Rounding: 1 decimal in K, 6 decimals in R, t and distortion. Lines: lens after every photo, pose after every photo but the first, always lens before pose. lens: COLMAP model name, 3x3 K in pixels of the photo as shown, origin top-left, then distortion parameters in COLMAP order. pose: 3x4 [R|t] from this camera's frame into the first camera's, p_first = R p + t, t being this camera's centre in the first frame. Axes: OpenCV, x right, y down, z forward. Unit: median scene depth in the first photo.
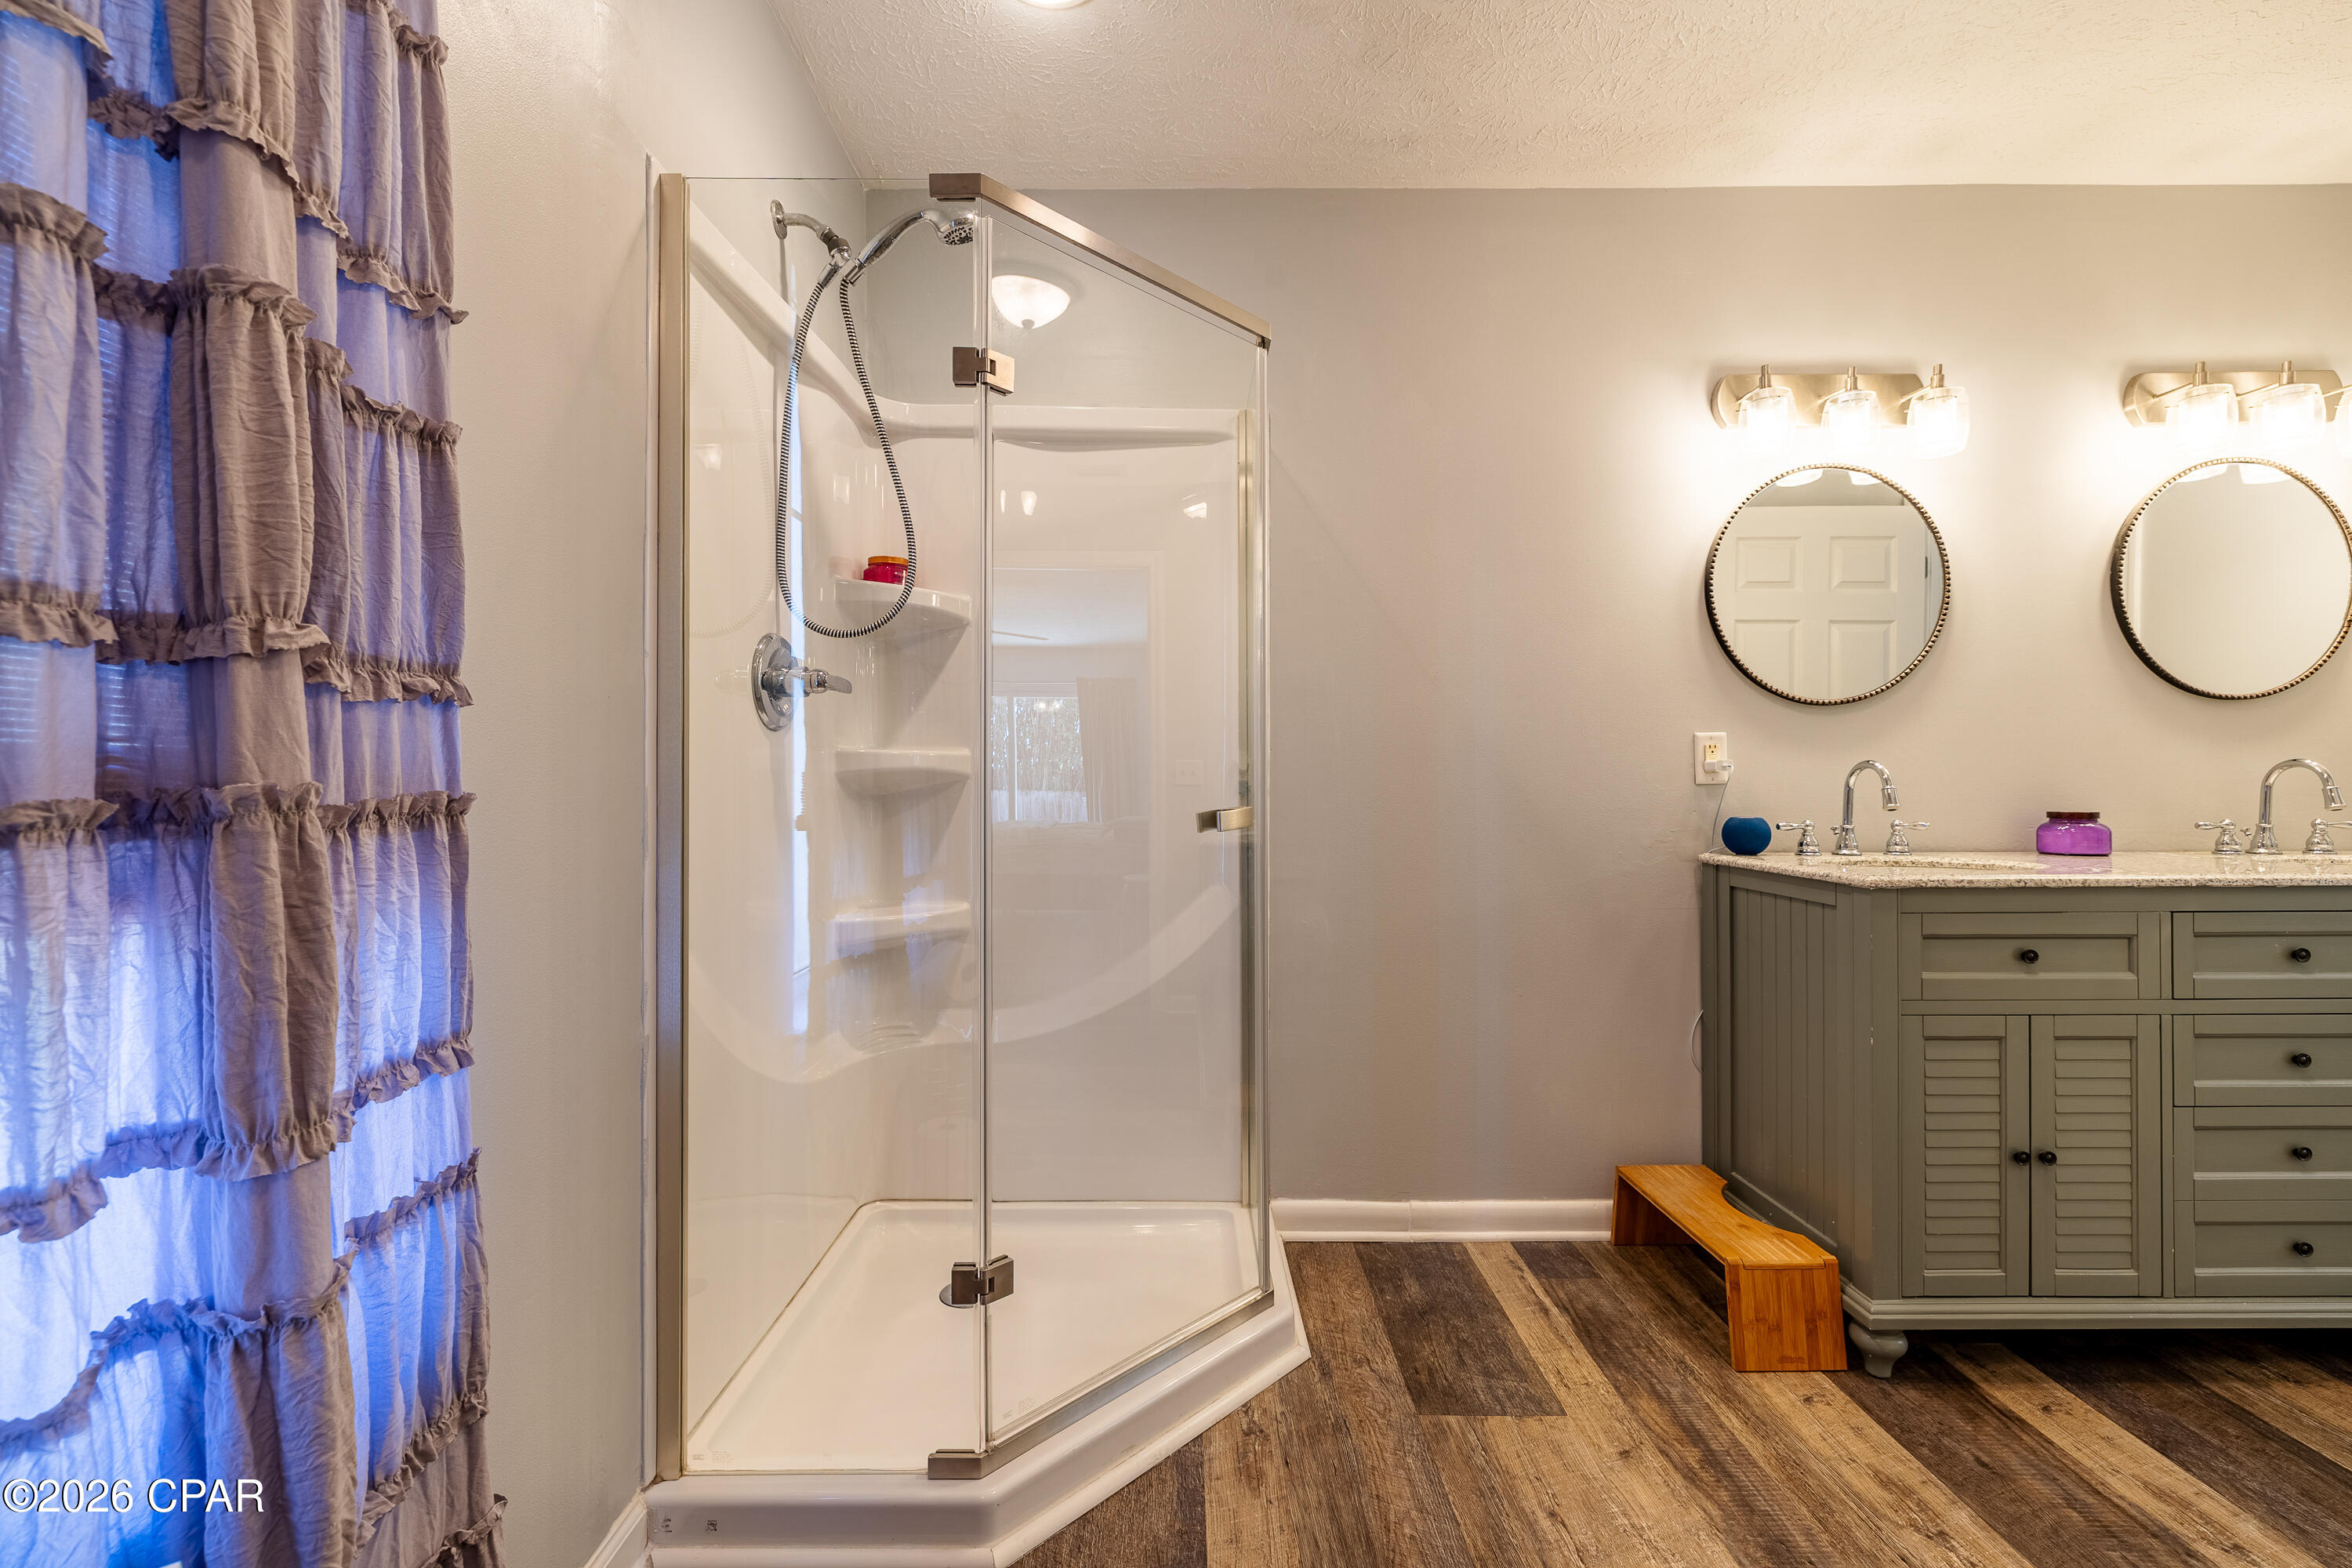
lens RADIAL K [[977.7, 0, 1171.8], [0, 977.7, 776.8], [0, 0, 1]] dist [-0.001039, 0.000258]
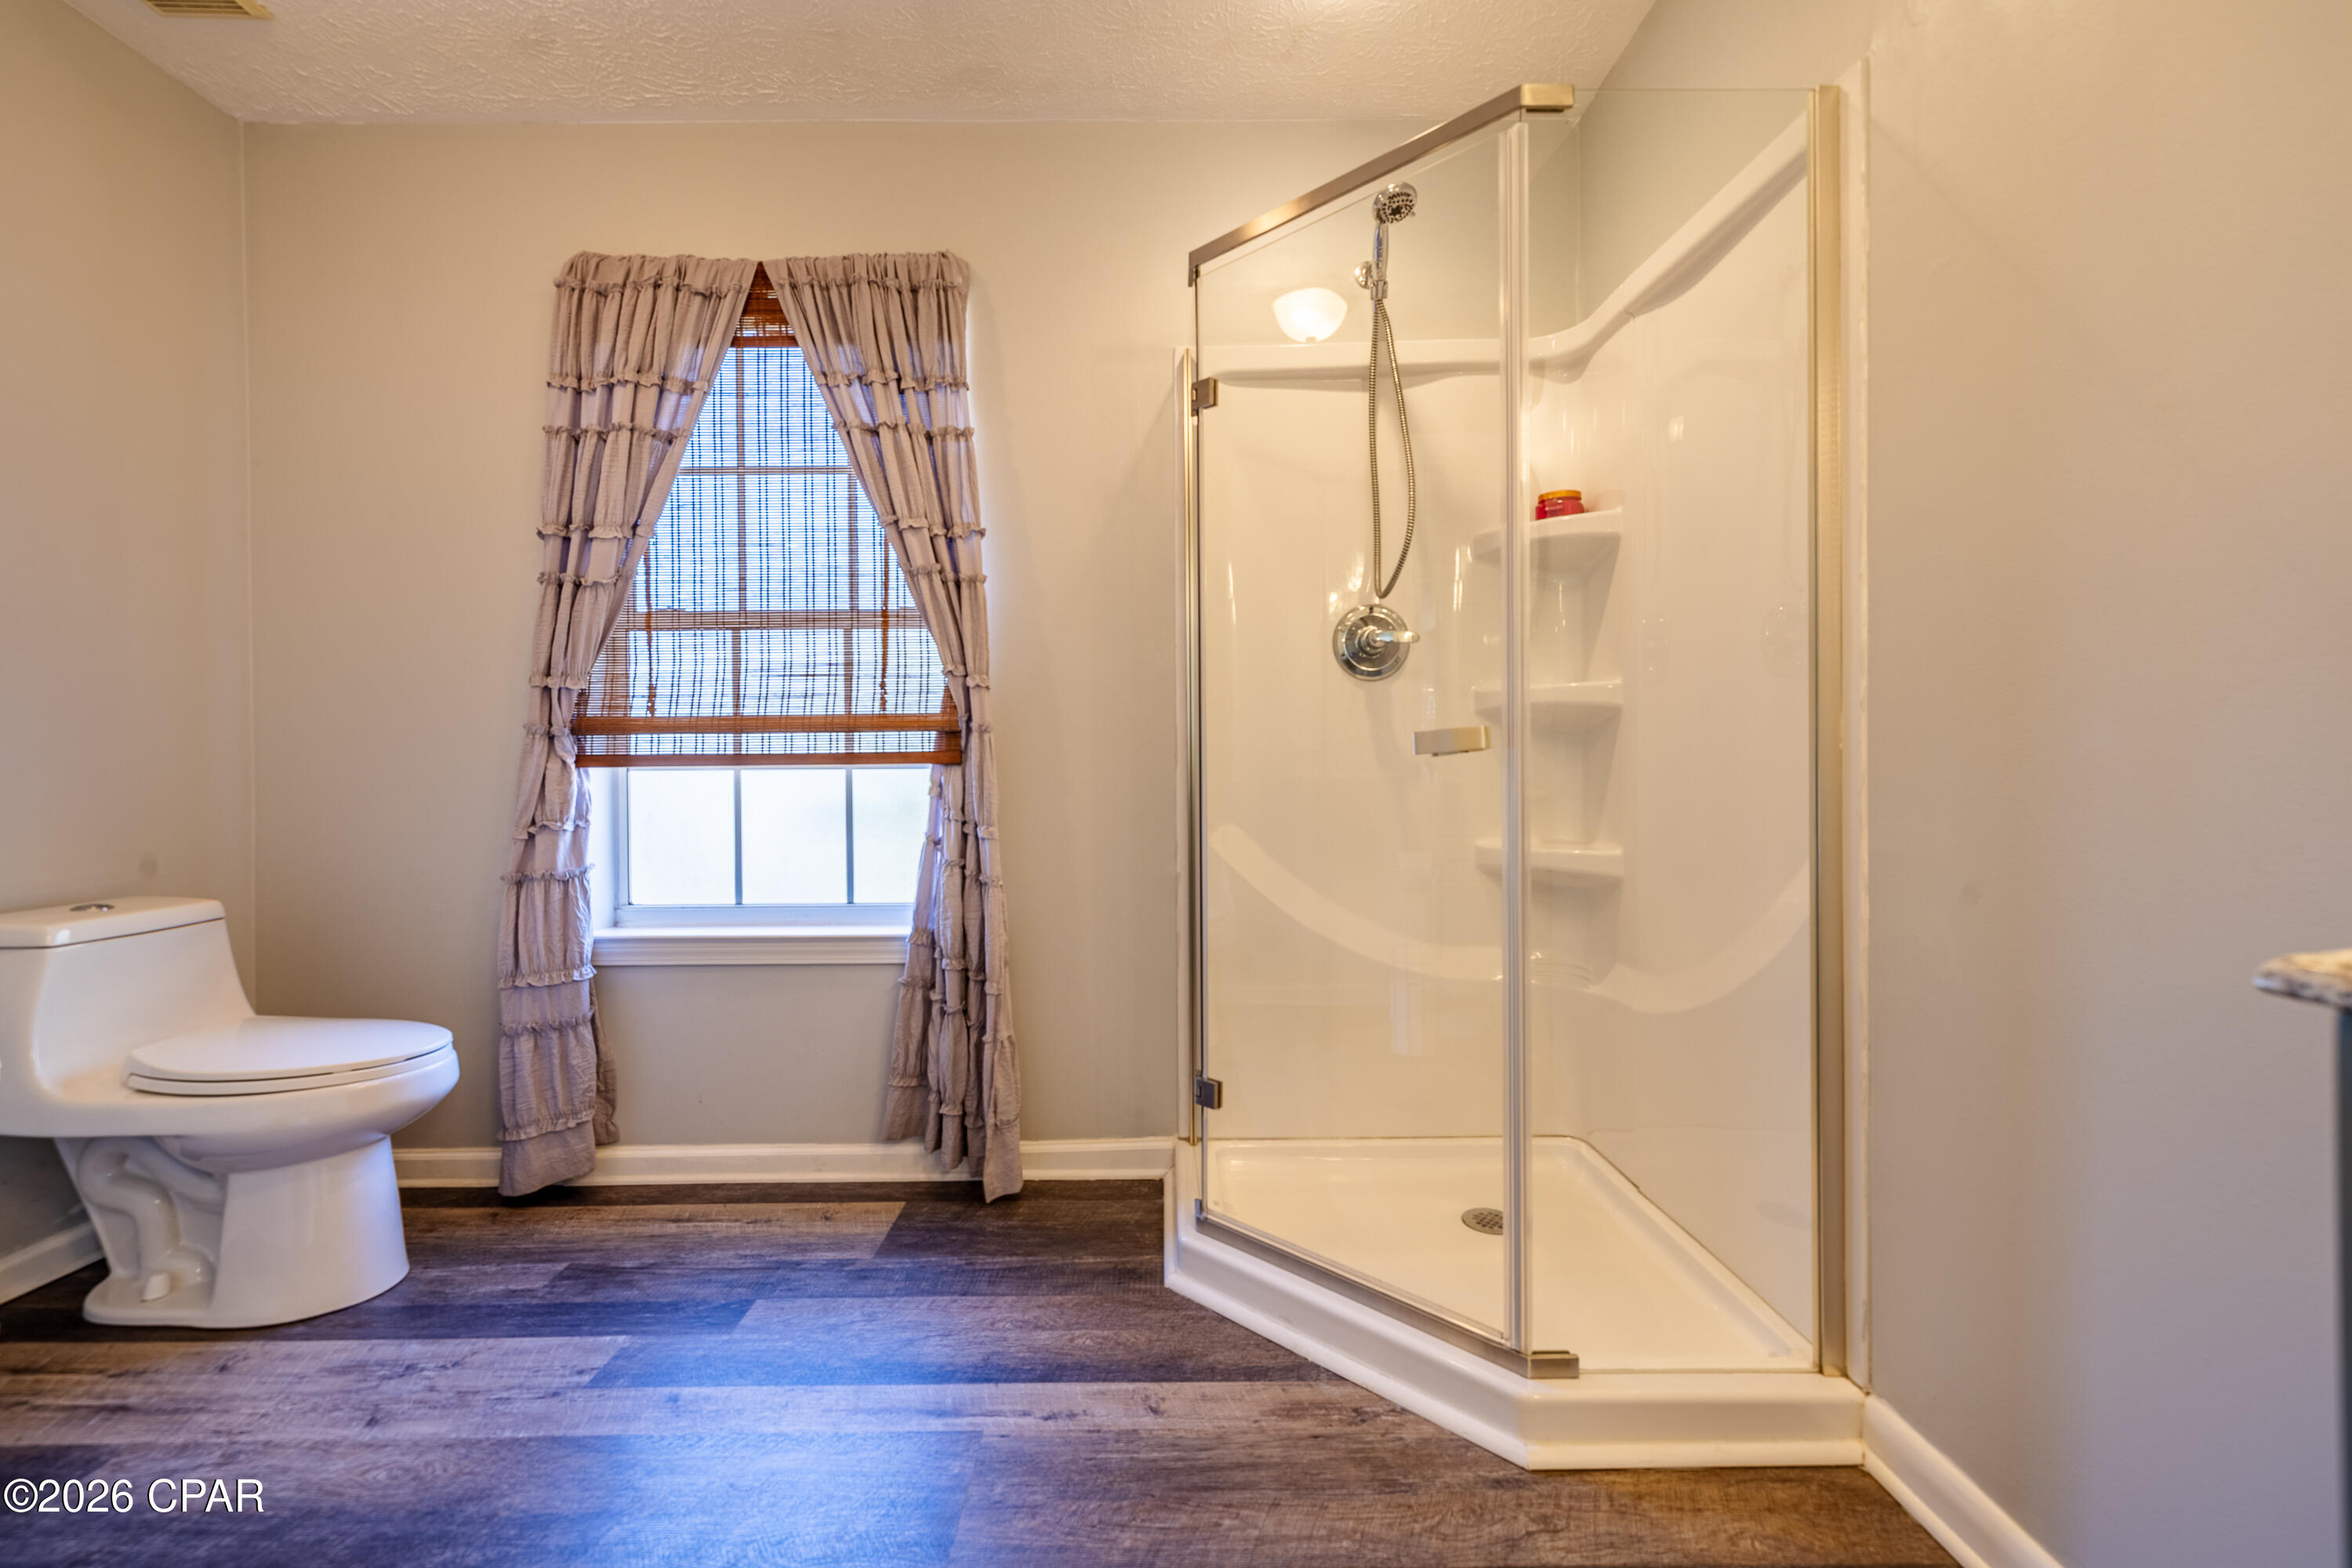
lens RADIAL K [[977.7, 0, 1172.4], [0, 977.7, 777.3], [0, 0, 1]] dist [-0.001039, 0.000258]
pose [[0.014289, 0.012834, -0.999816, 0.887558], [0.012598, 0.999836, 0.013014, 0.060095], [0.999819, -0.012782, 0.014125, 0.744803]]
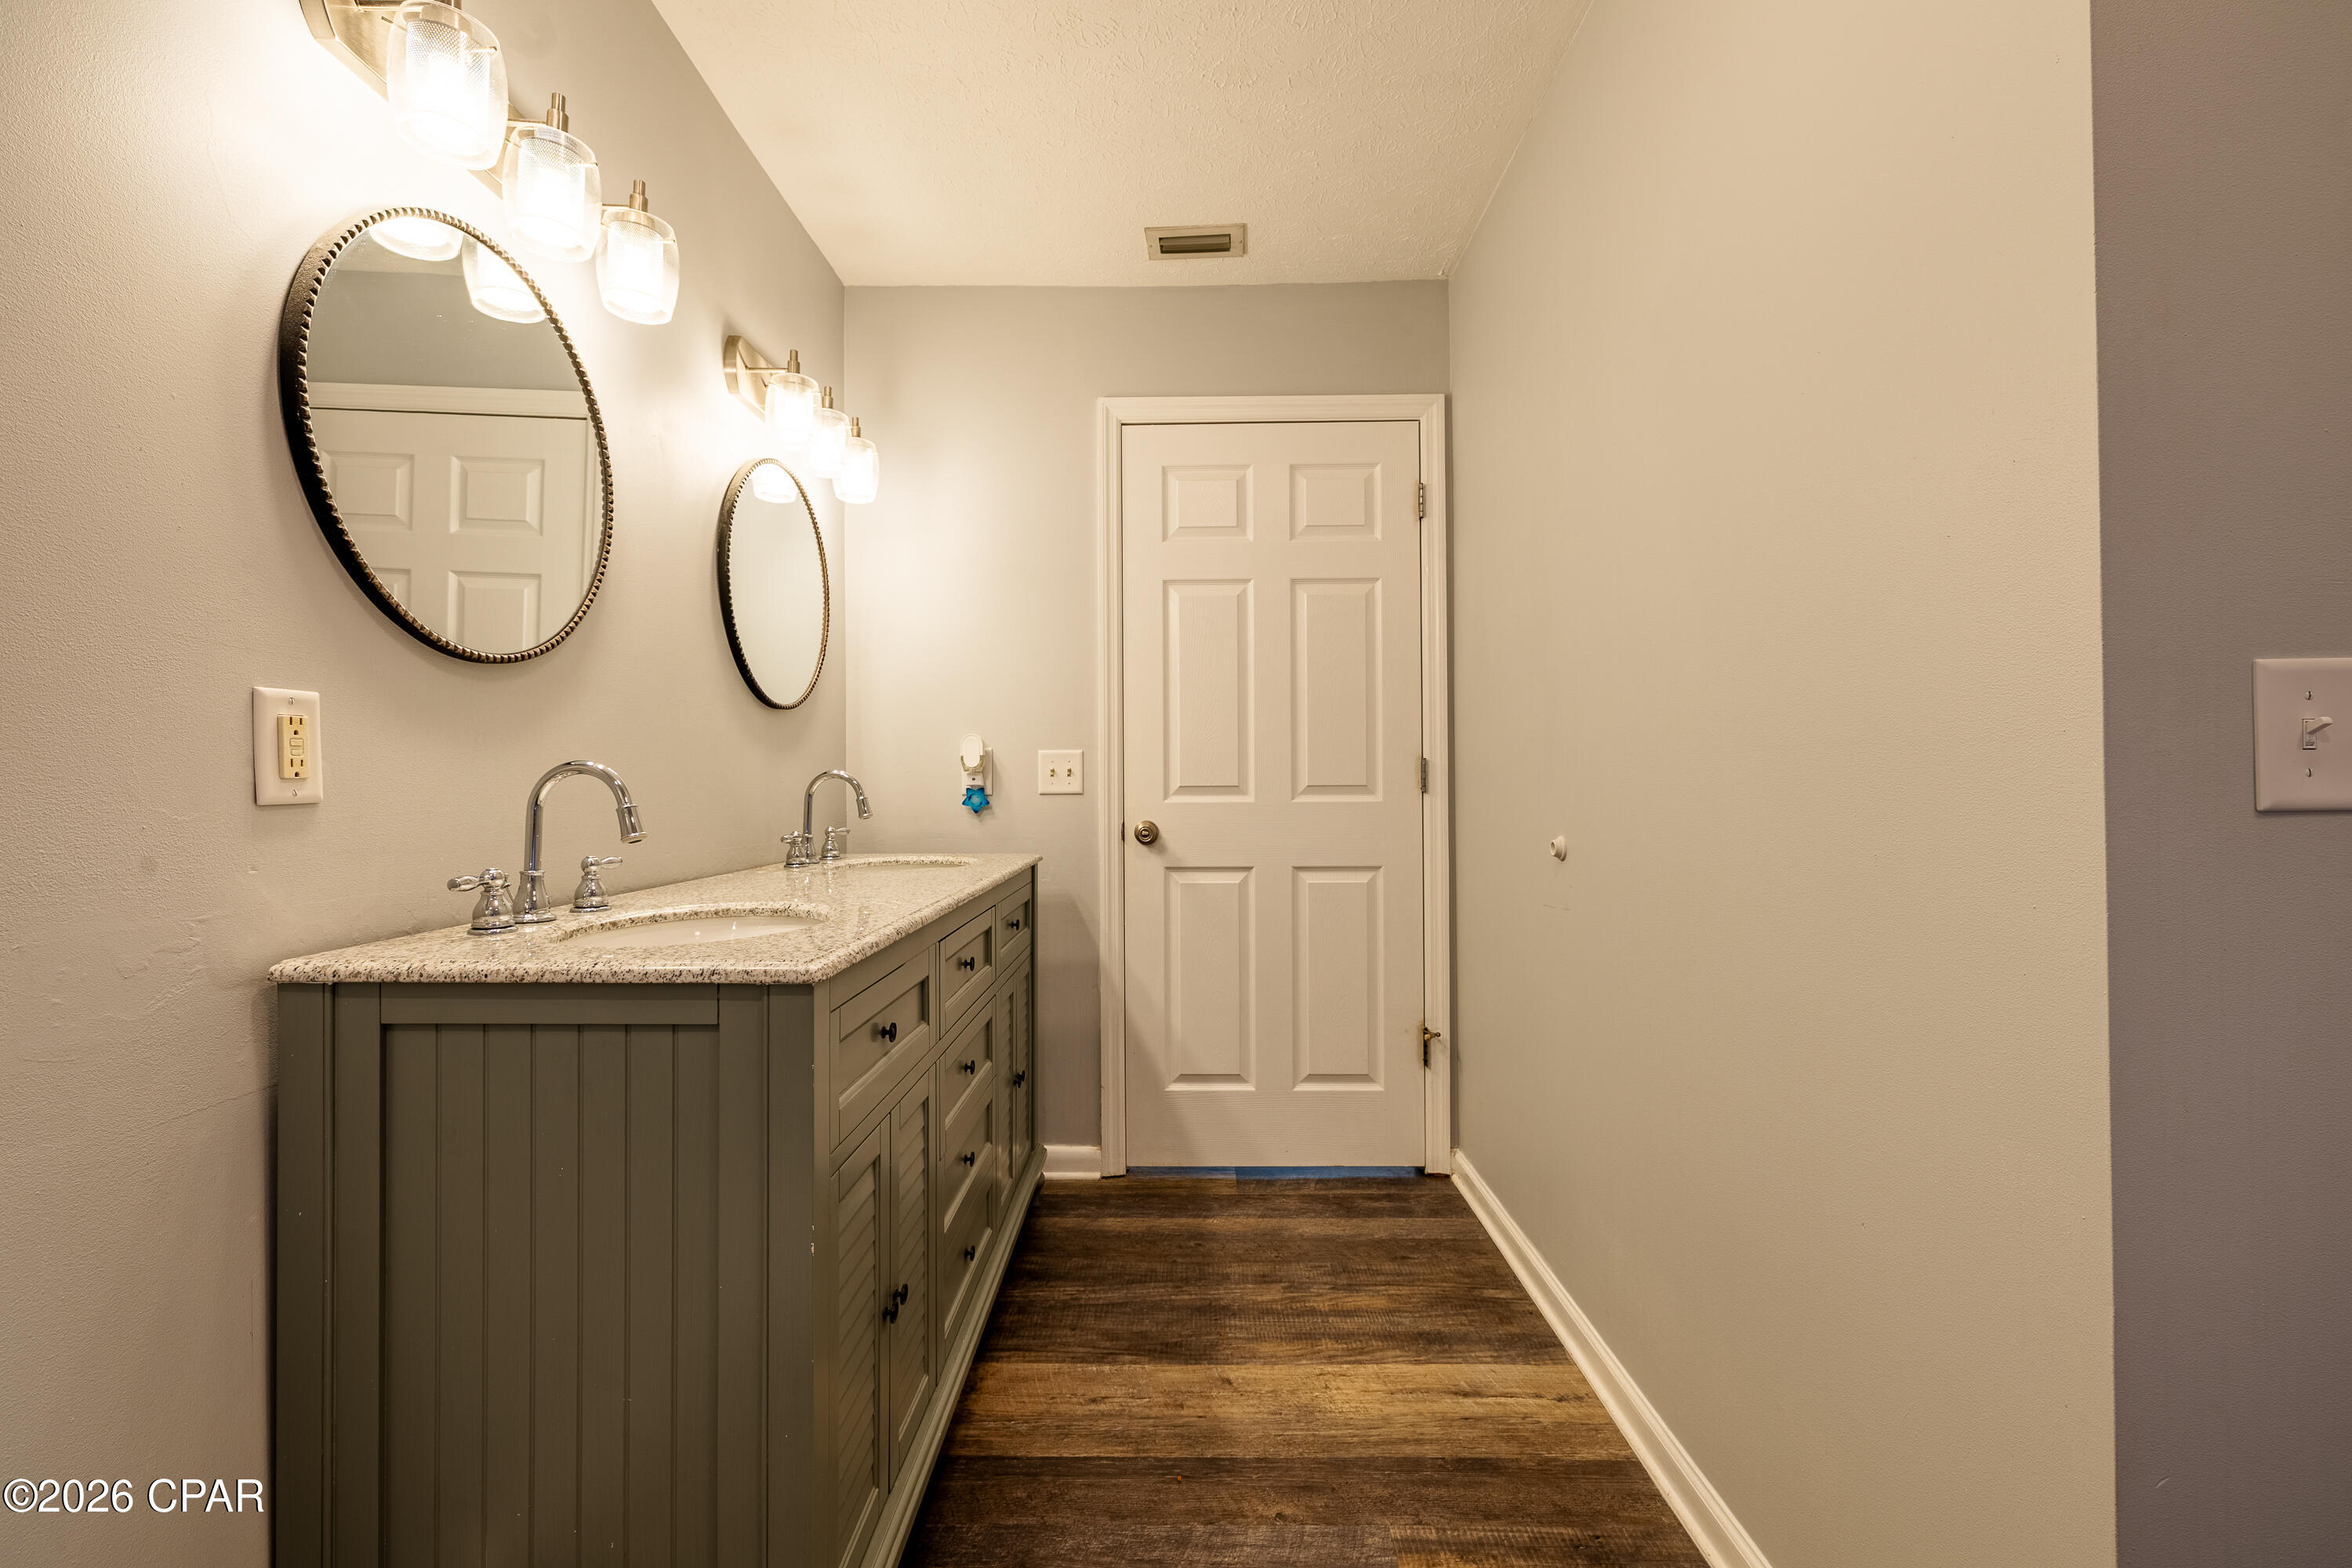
lens RADIAL K [[977.7, 0, 1174.8], [0, 977.7, 778.9], [0, 0, 1]] dist [-0.001039, 0.000258]
pose [[0.007961, 0.008210, 0.999935, 0.138228], [-0.002969, 0.999962, -0.008187, -0.002053], [-0.999964, -0.002904, 0.007985, 0.769411]]
